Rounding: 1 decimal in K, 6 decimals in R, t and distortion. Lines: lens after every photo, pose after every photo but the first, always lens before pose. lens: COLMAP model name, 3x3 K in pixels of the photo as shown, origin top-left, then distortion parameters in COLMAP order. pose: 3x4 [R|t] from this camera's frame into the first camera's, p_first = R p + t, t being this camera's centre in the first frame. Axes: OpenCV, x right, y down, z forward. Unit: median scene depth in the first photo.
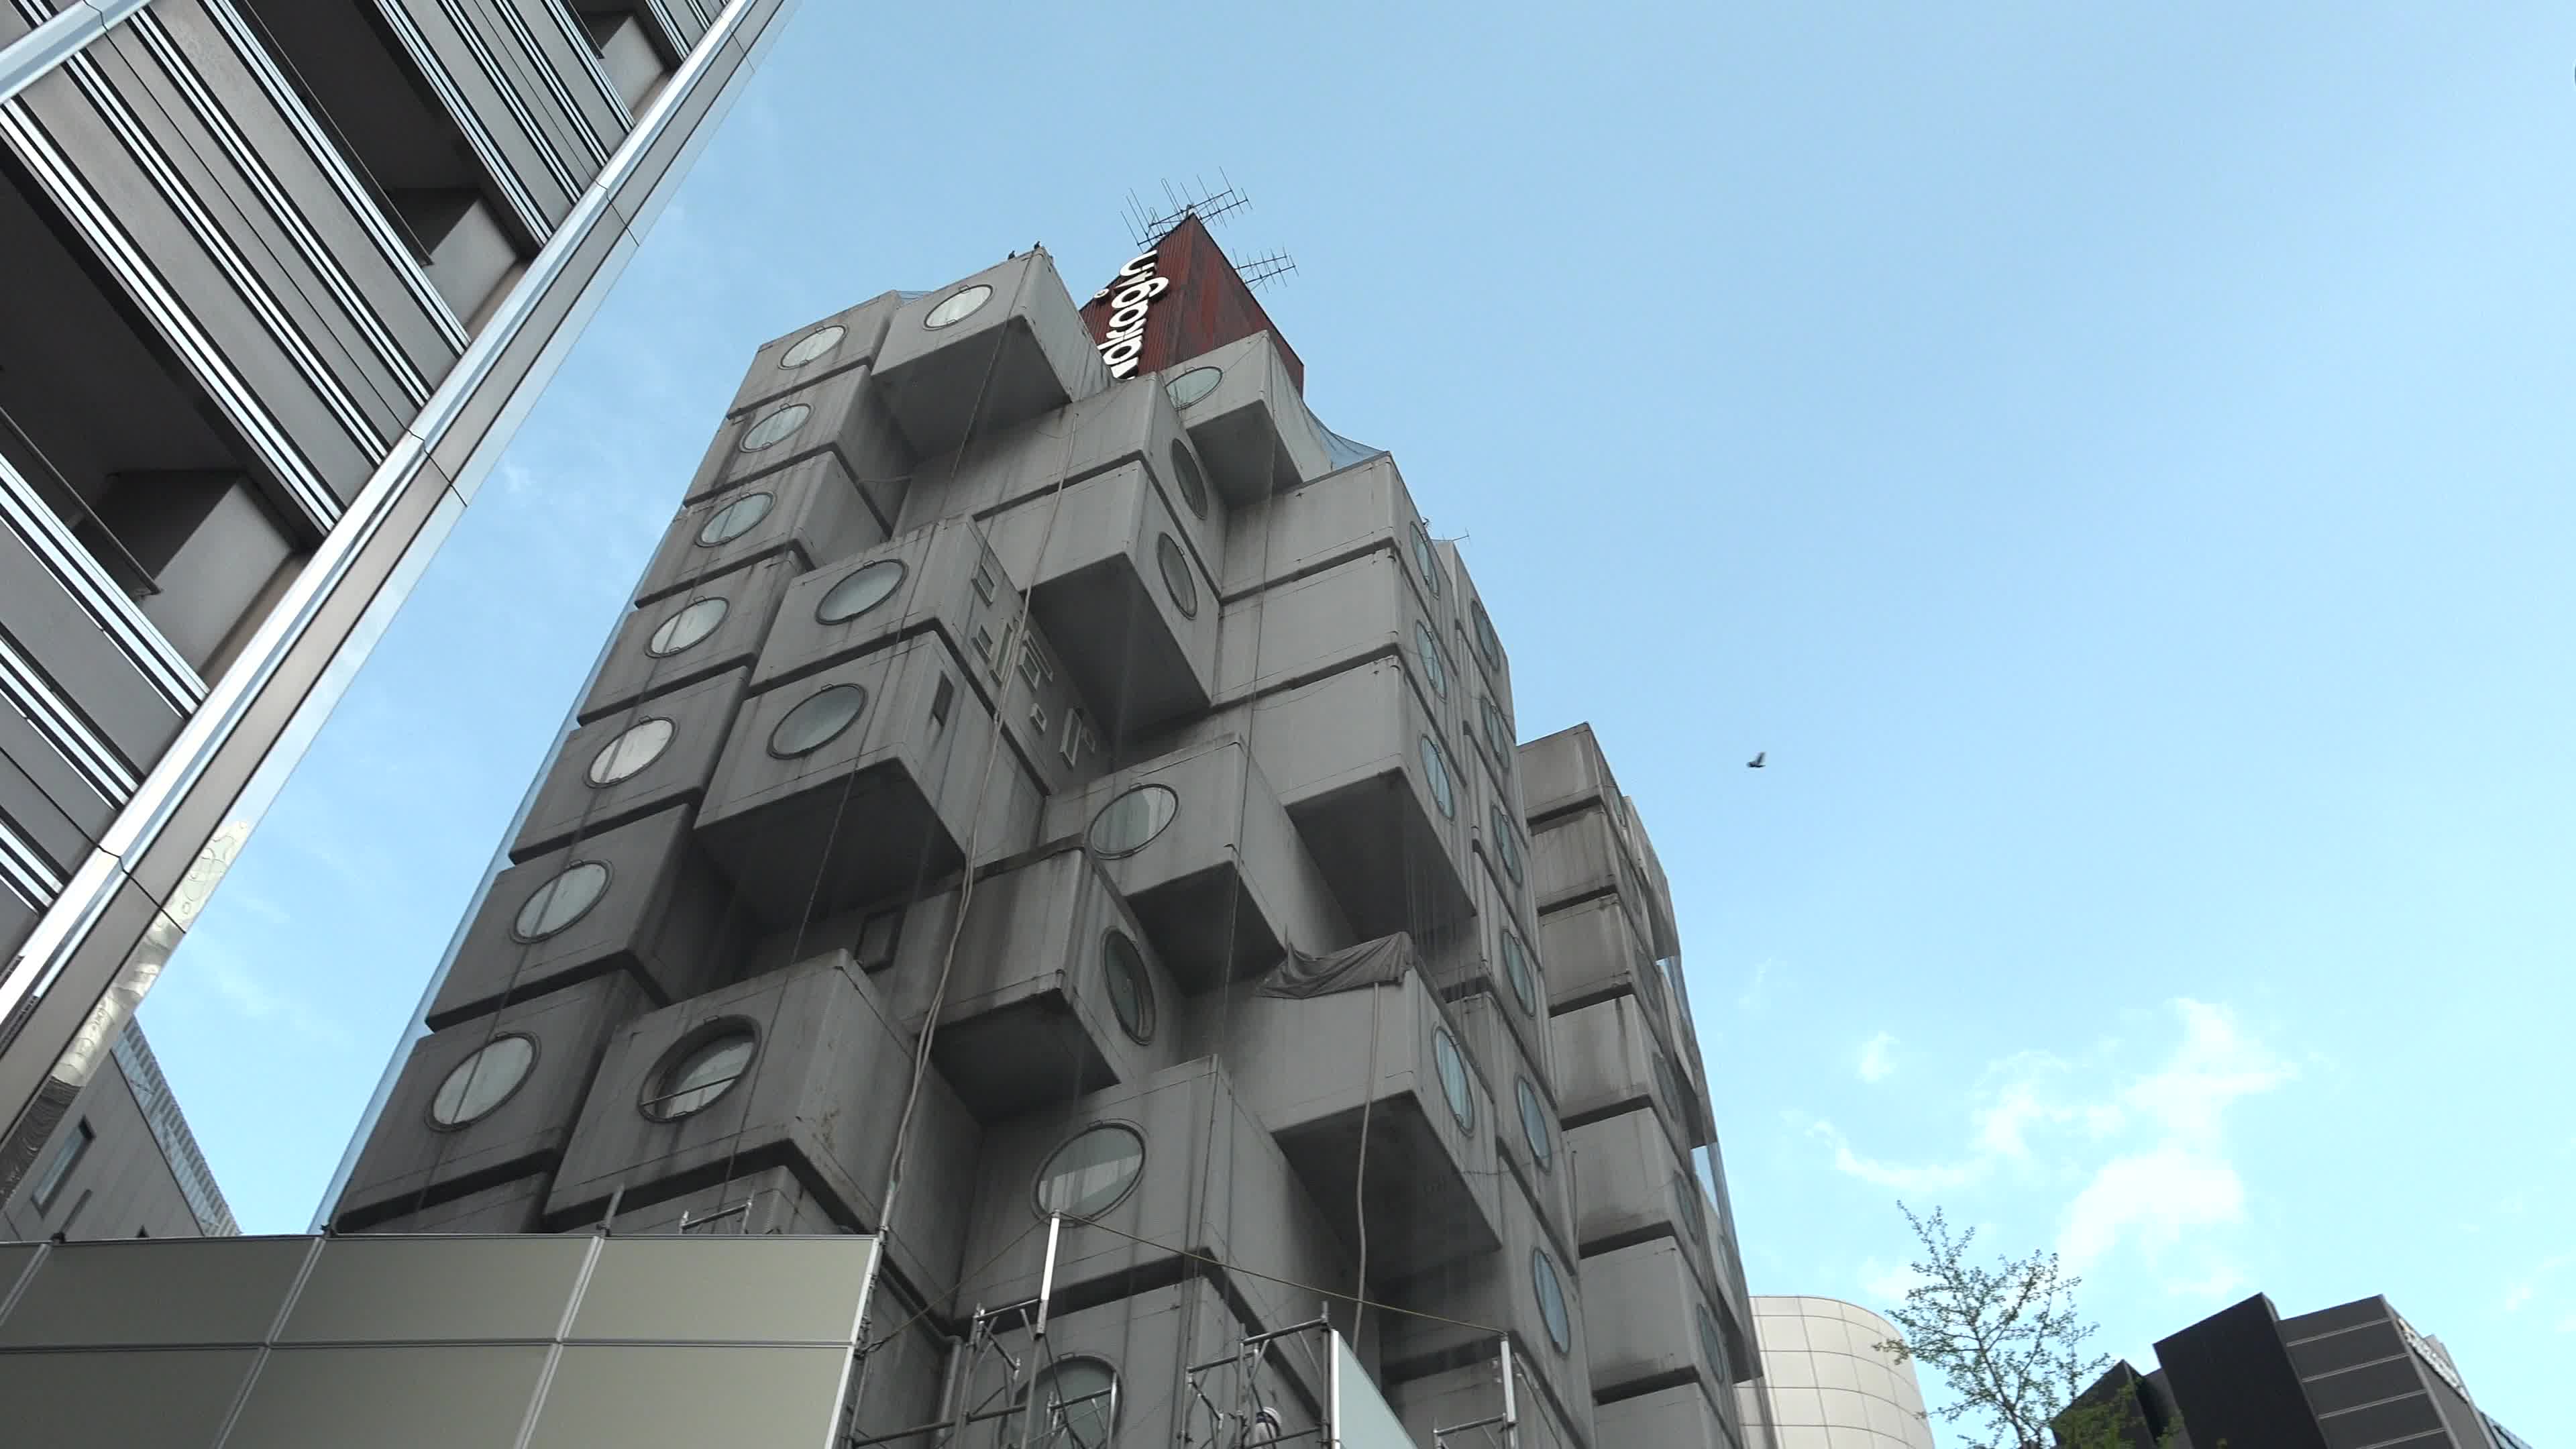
lens RADIAL K [[2135.2, 0, 1282.2], [0, 2135.2, 725.4], [0, 0, 1]] dist [0.013015, 0.003630]
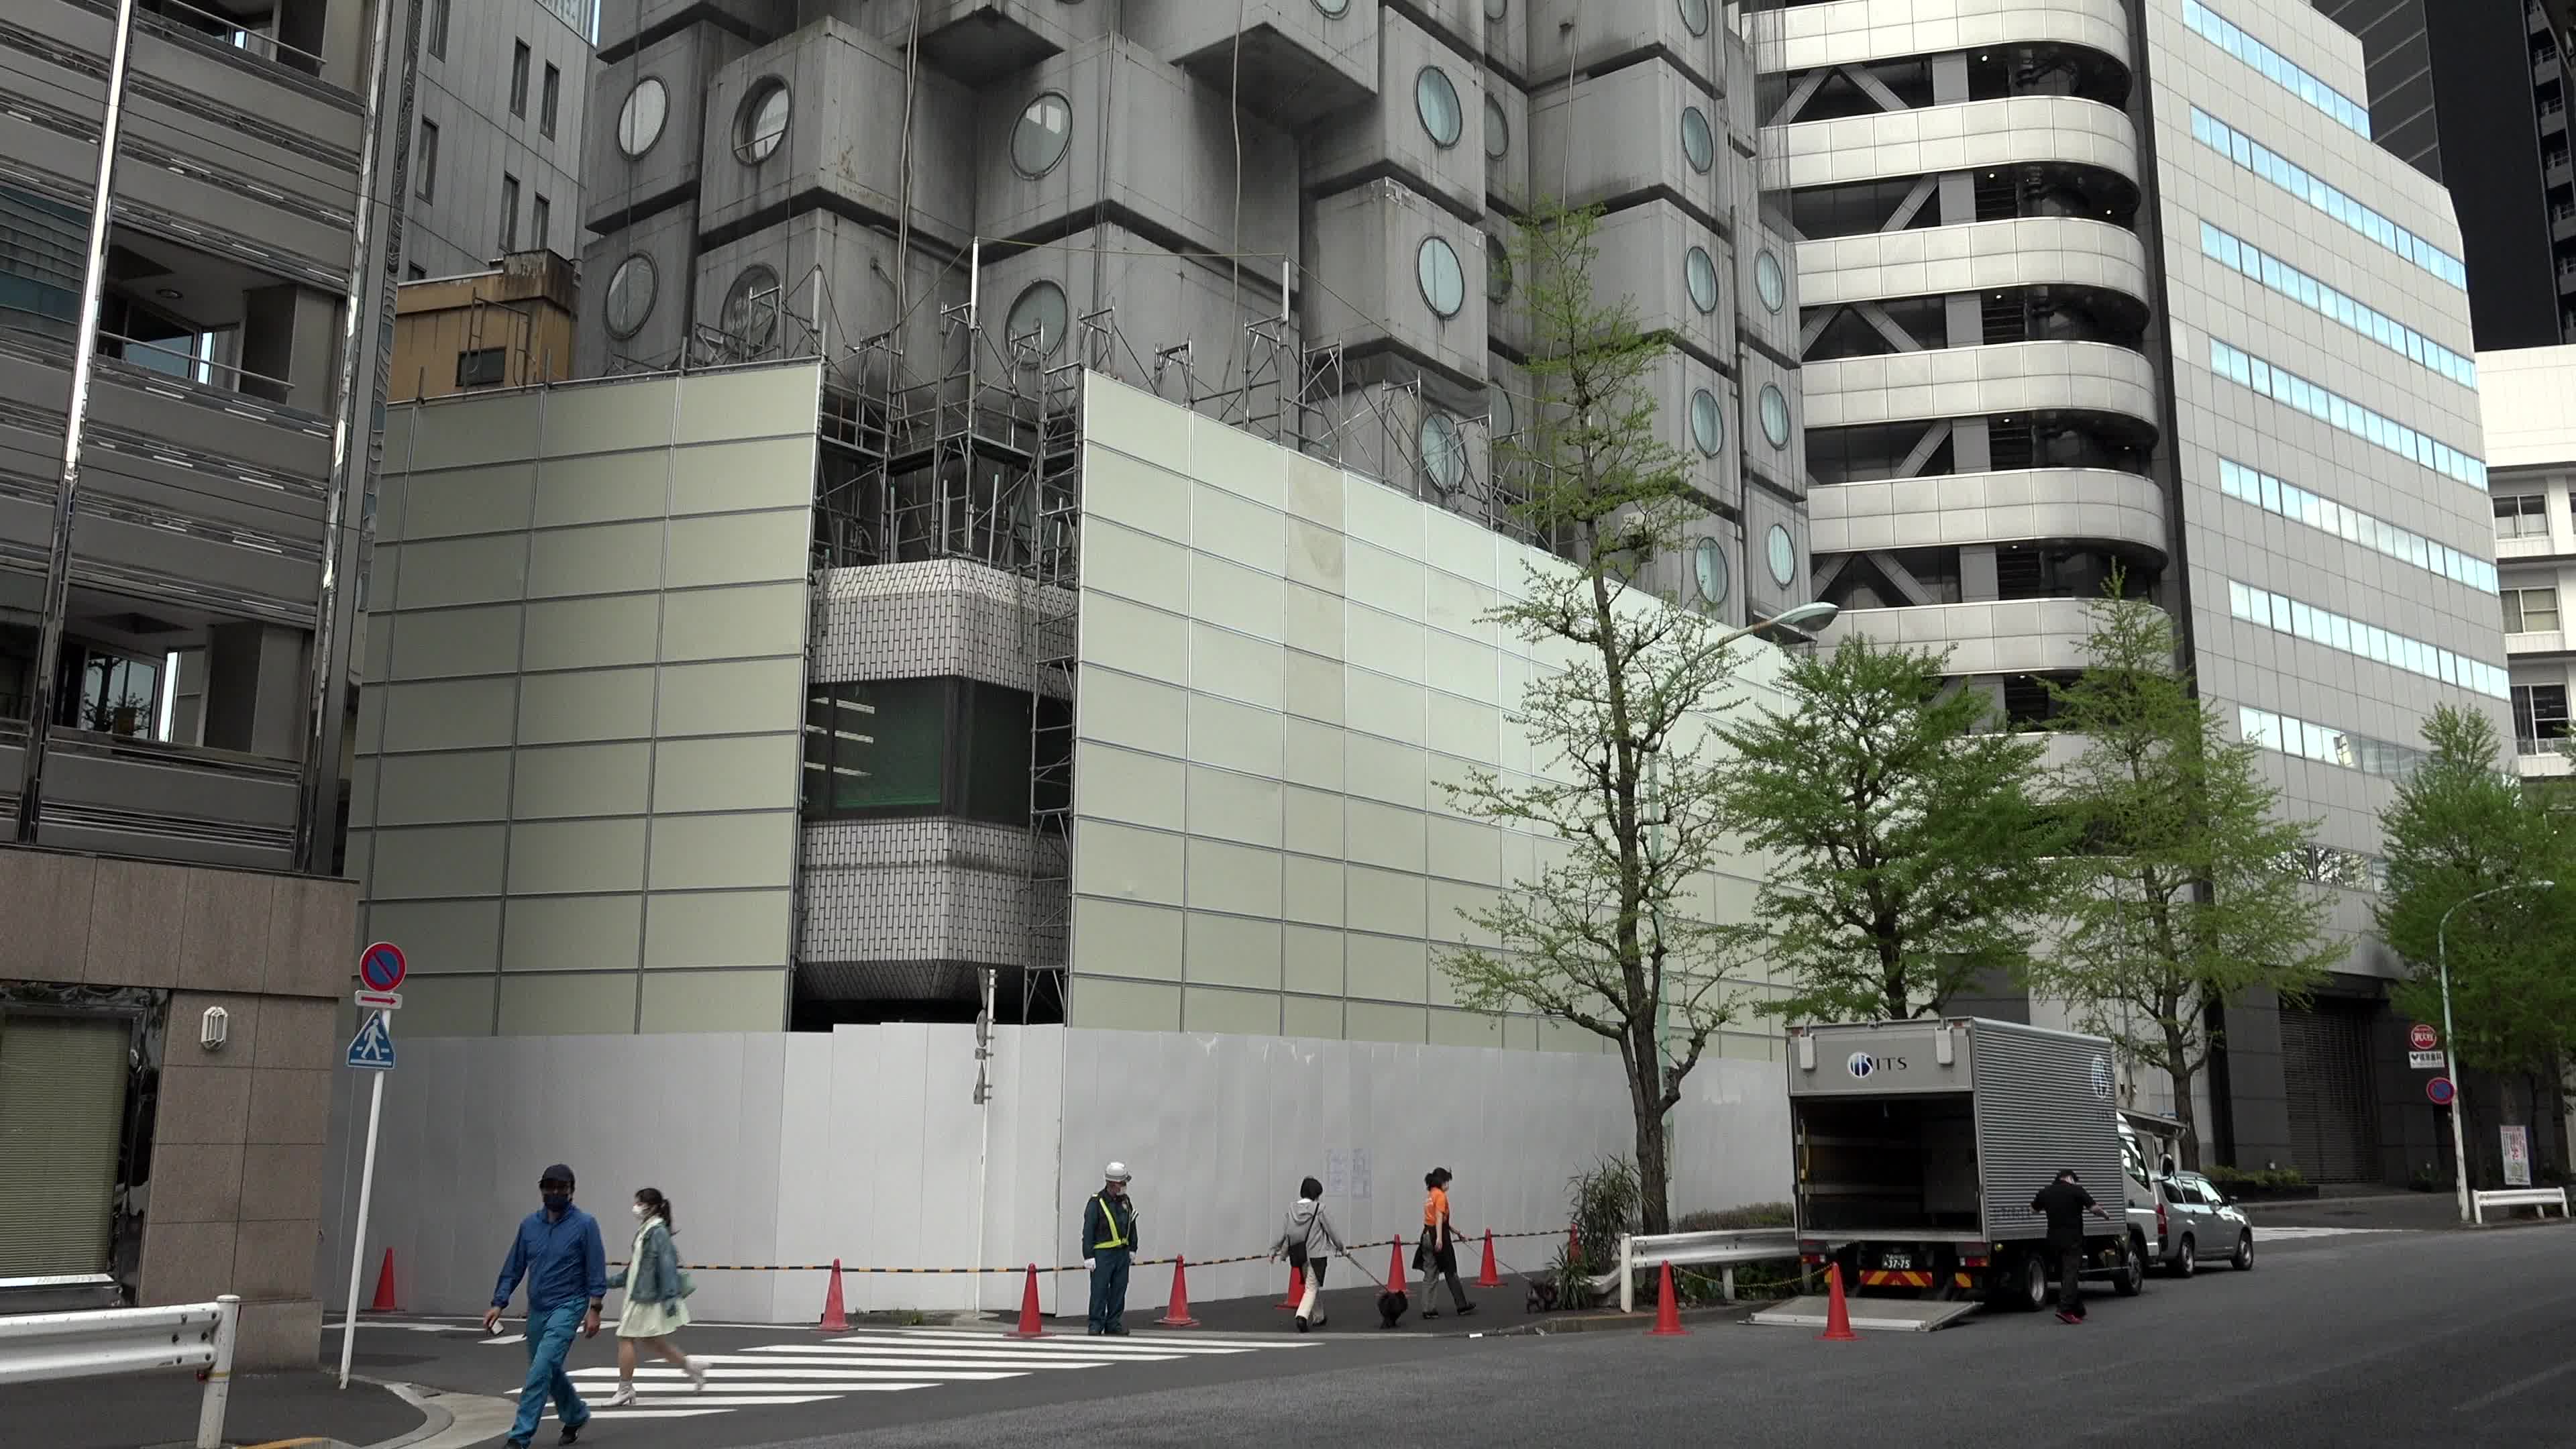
lens RADIAL K [[2135.2, 0, 1279.7], [0, 2135.2, 722.8], [0, 0, 1]] dist [0.013015, 0.003630]
pose [[0.967341, -0.057475, -0.246878, 0.288915], [0.210909, 0.722746, 0.658146, -0.303502], [0.140603, -0.688720, 0.711263, -0.199694]]
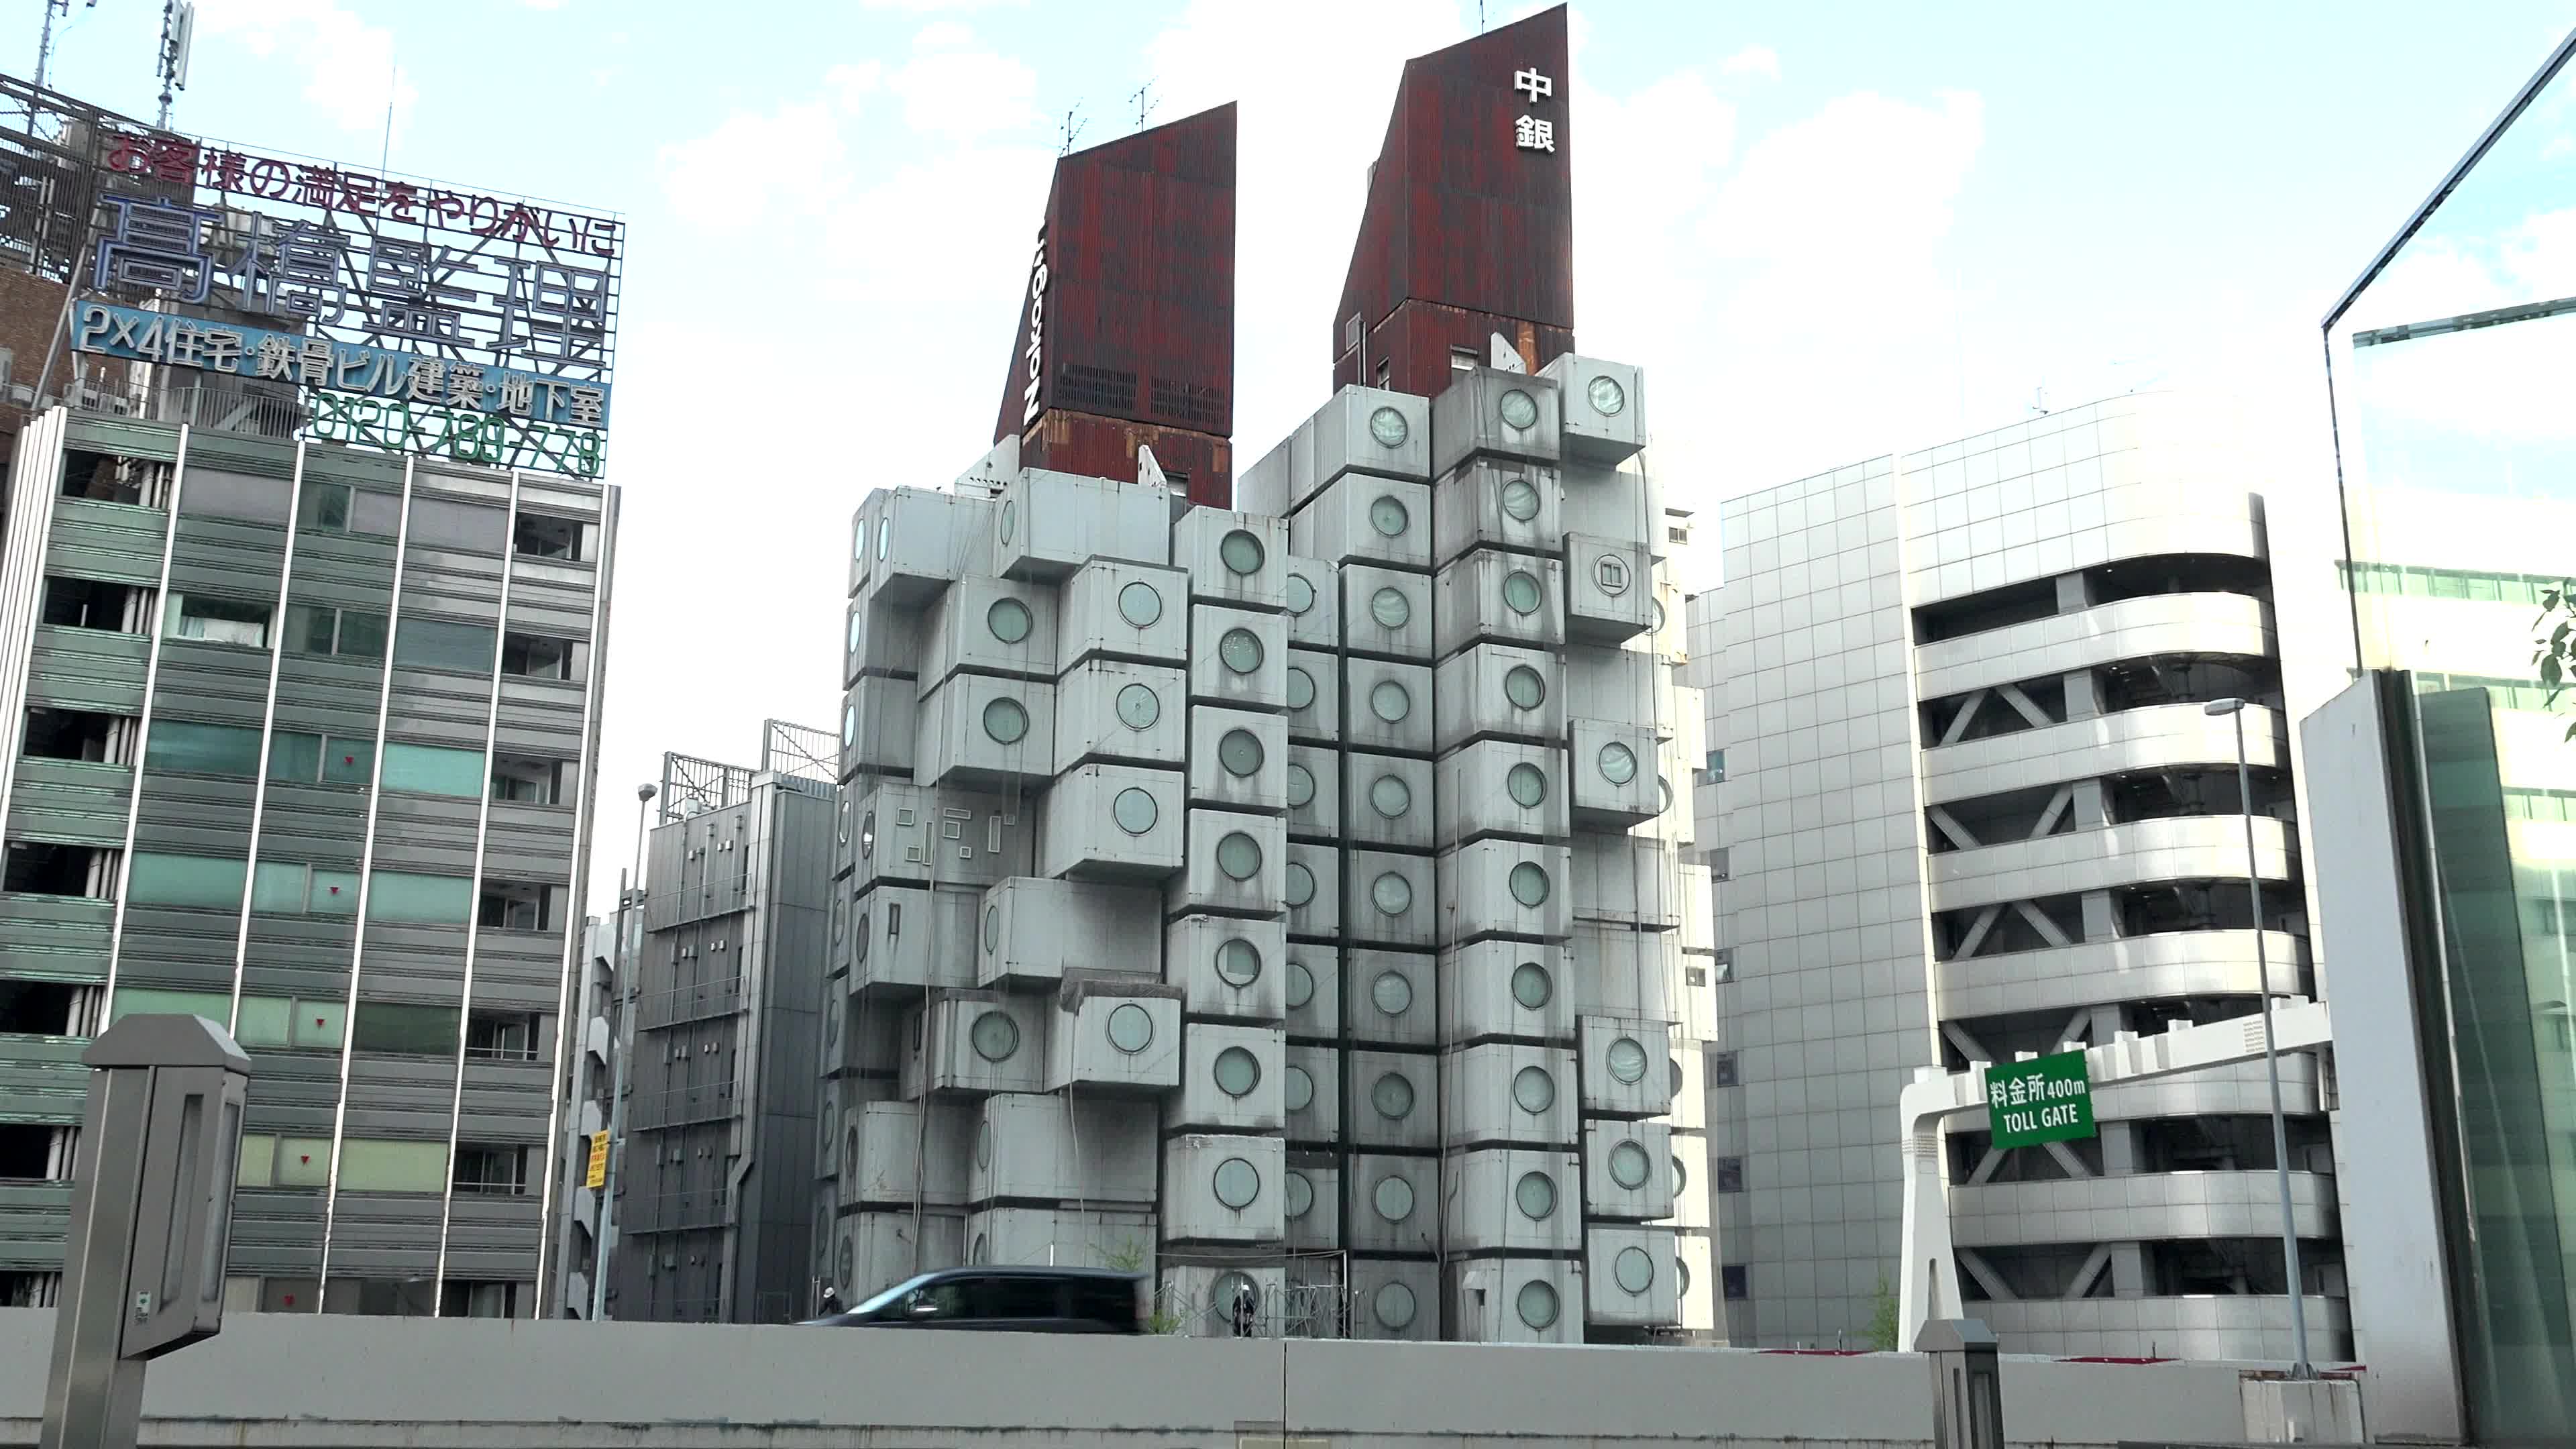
lens RADIAL K [[2506.9, 0, 1272.2], [0, 2506.9, 702.2], [0, 0, 1]] dist [-0.001957, 0.000000]
pose [[0.726374, -0.194673, -0.659153, 1.655007], [0.561522, 0.721116, 0.405814, -0.885462], [0.396325, -0.664901, 0.633114, -0.314943]]
